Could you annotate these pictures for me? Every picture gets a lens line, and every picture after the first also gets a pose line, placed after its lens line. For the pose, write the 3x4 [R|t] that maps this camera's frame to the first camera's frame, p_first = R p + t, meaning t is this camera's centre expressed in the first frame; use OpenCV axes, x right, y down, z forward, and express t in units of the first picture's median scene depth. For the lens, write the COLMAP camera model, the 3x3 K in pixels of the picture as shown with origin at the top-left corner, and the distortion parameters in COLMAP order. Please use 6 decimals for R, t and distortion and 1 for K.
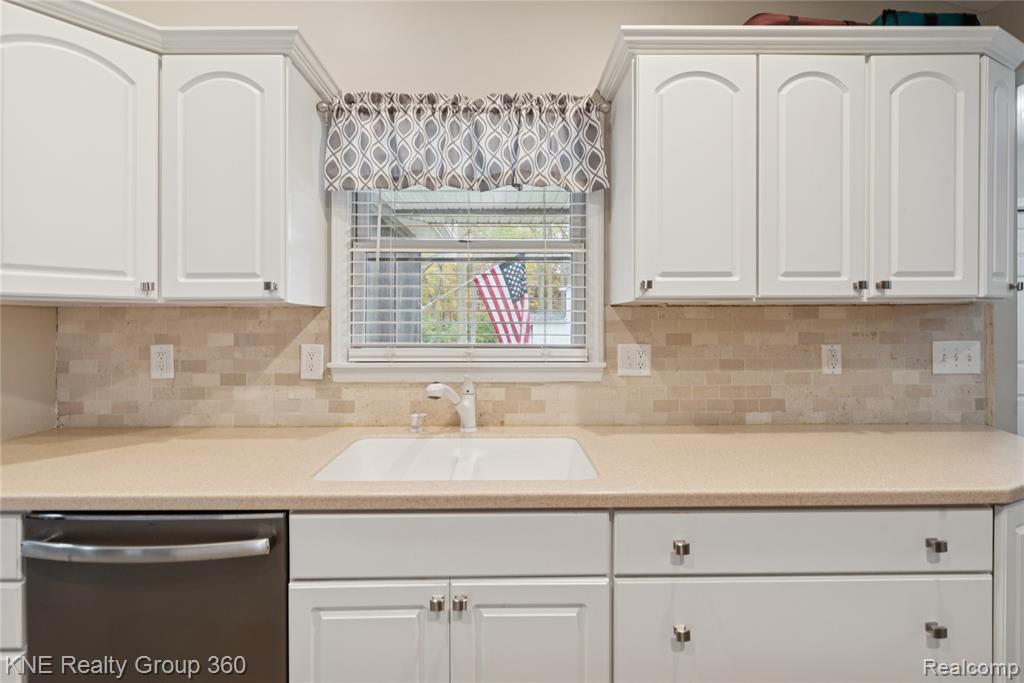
lens RADIAL K [[452.4, 0, 505.8], [0, 452.4, 324.4], [0, 0, 1]] dist [-0.000127, 0.000542]
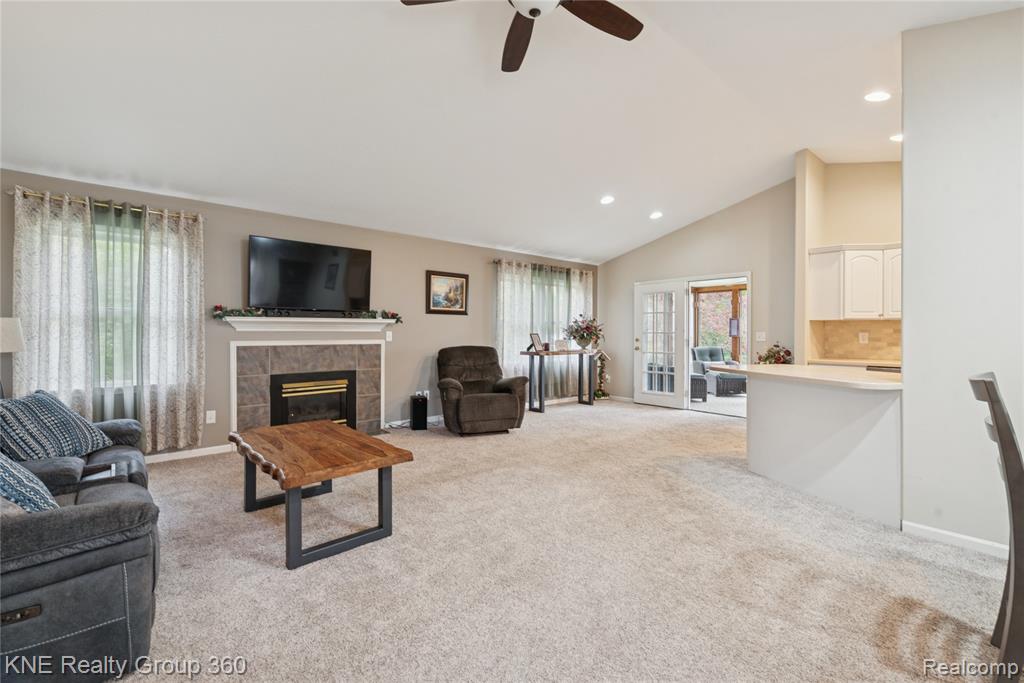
lens RADIAL K [[442.5, 0, 512.0], [0, 442.5, 341.5], [0, 0, 1]] dist [0.000098, -0.000004]
pose [[0.643946, 0.019822, -0.764814, 0.020234], [-0.007761, 0.999782, 0.019378, 0.065849], [0.765032, -0.006543, 0.643959, -2.847409]]
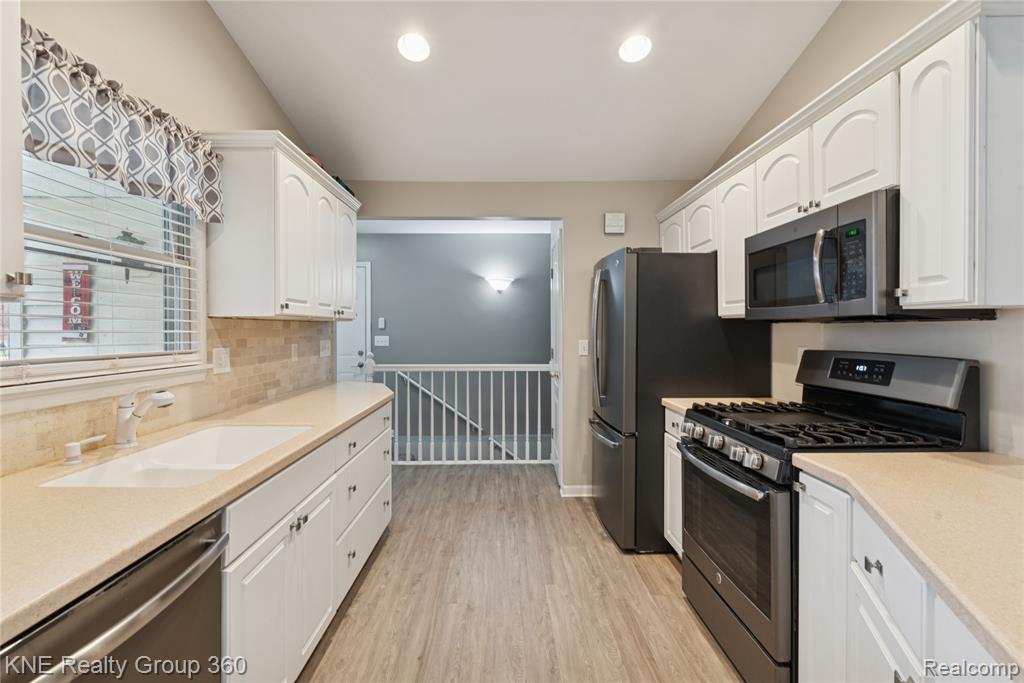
lens RADIAL K [[448.4, 0, 506.4], [0, 448.4, 330.2], [0, 0, 1]] dist [-0.000662, 0.000242]
pose [[0.004395, 0.001525, 0.999989, -0.964948], [0.005390, 0.999984, -0.001549, -0.000065], [-0.999976, 0.005397, 0.004387, 0.199349]]
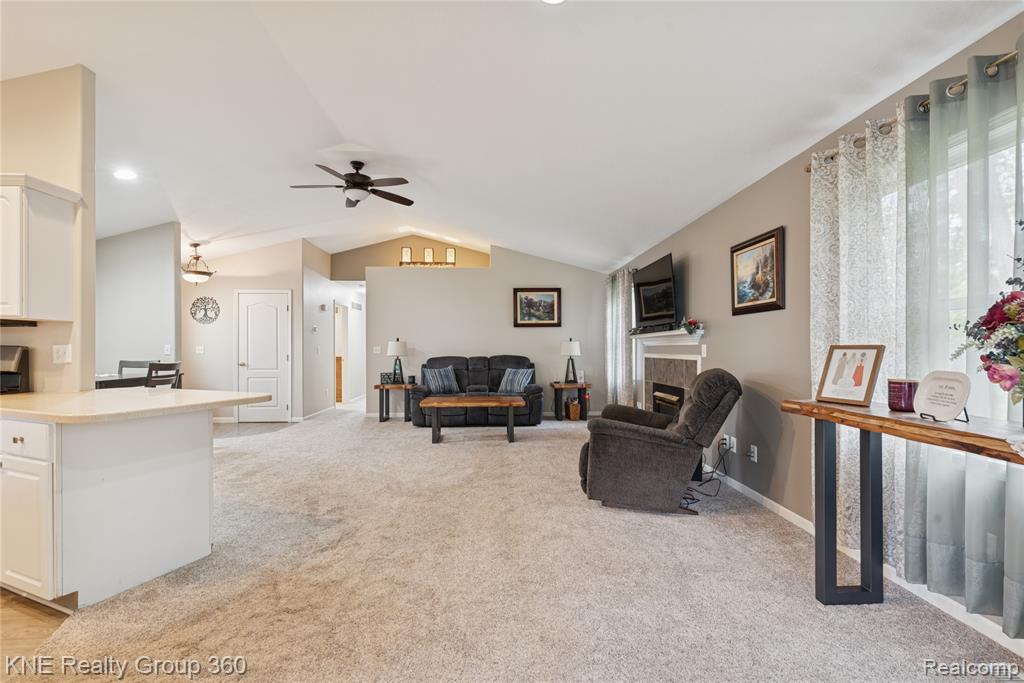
lens RADIAL K [[449.6, 0, 513.1], [0, 449.6, 348.6], [0, 0, 1]] dist [-0.001588, -0.000281]
pose [[-0.999638, 0.004782, -0.026478, -1.888965], [0.004651, 0.999977, 0.005015, 0.068404], [0.026501, 0.004890, -0.999637, 1.041321]]
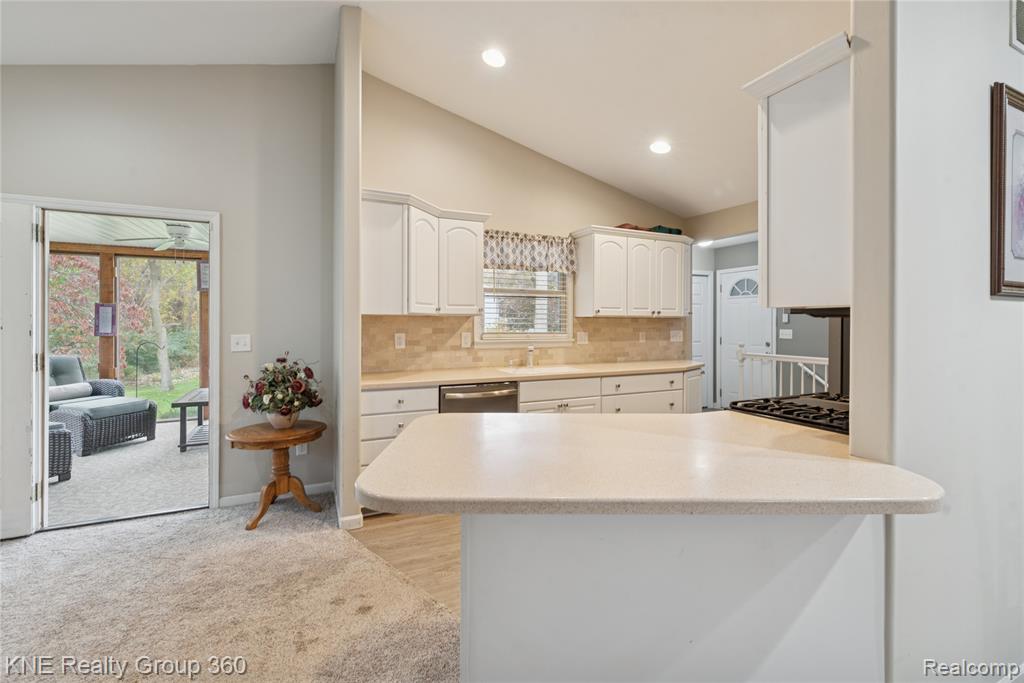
lens RADIAL K [[449.4, 0, 512.2], [0, 449.4, 322.9], [0, 0, 1]] dist [0.001801, 0.000175]
pose [[0.911173, 0.004613, 0.411999, -1.157970], [-0.002714, 0.999983, -0.005195, 0.005179], [-0.412015, 0.003616, 0.911170, -1.198806]]
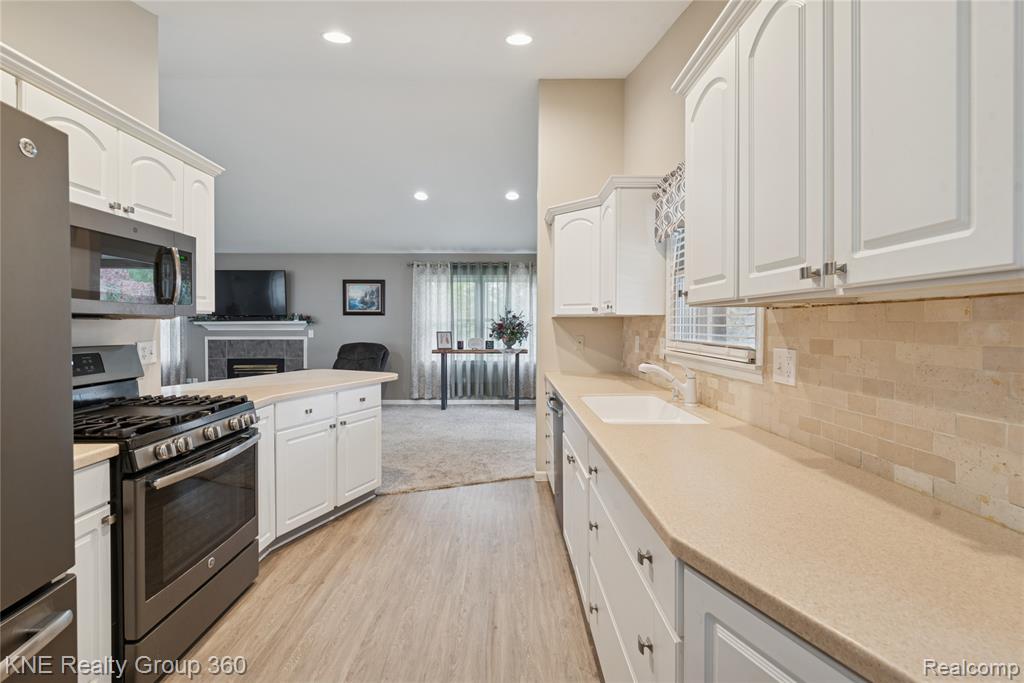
lens RADIAL K [[448.4, 0, 506.4], [0, 448.4, 330.2], [0, 0, 1]] dist [-0.000662, 0.000242]
pose [[-0.012025, 0.015428, -0.999809, 1.195605], [-0.002774, 0.999877, 0.015462, -0.007666], [0.999924, 0.002960, -0.011981, 0.448325]]
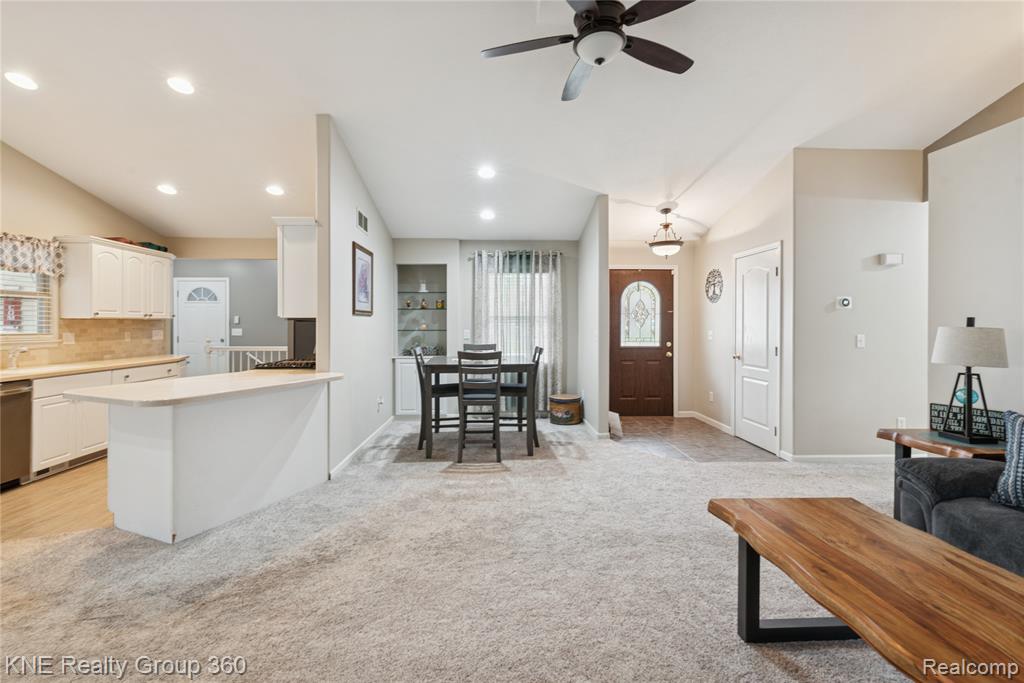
lens RADIAL K [[452.4, 0, 505.8], [0, 452.4, 324.4], [0, 0, 1]] dist [-0.000127, 0.000542]
pose [[-0.013465, 0.001749, 0.999908, -2.491870], [0.003644, 0.999992, -0.001700, 0.007146], [-0.999903, 0.003621, -0.013471, -1.608187]]
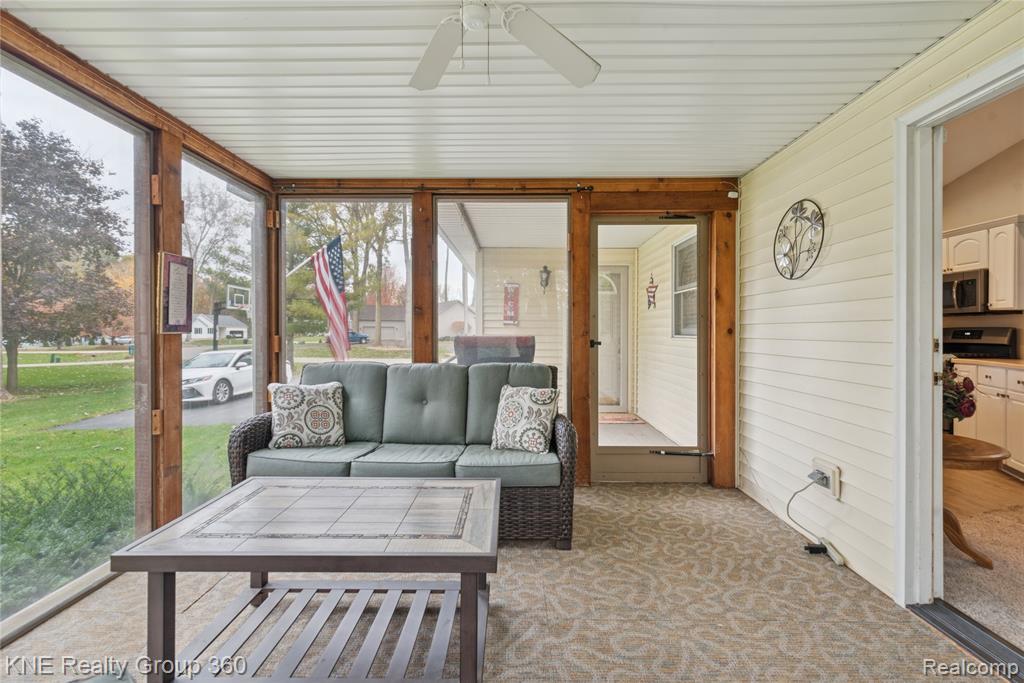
lens RADIAL K [[448.4, 0, 506.4], [0, 448.4, 330.2], [0, 0, 1]] dist [-0.000662, 0.000242]
pose [[0.036495, 0.003411, 0.999328, -2.673825], [0.001502, 0.999993, -0.003468, 0.077466], [-0.999333, 0.001628, 0.036490, 2.018856]]
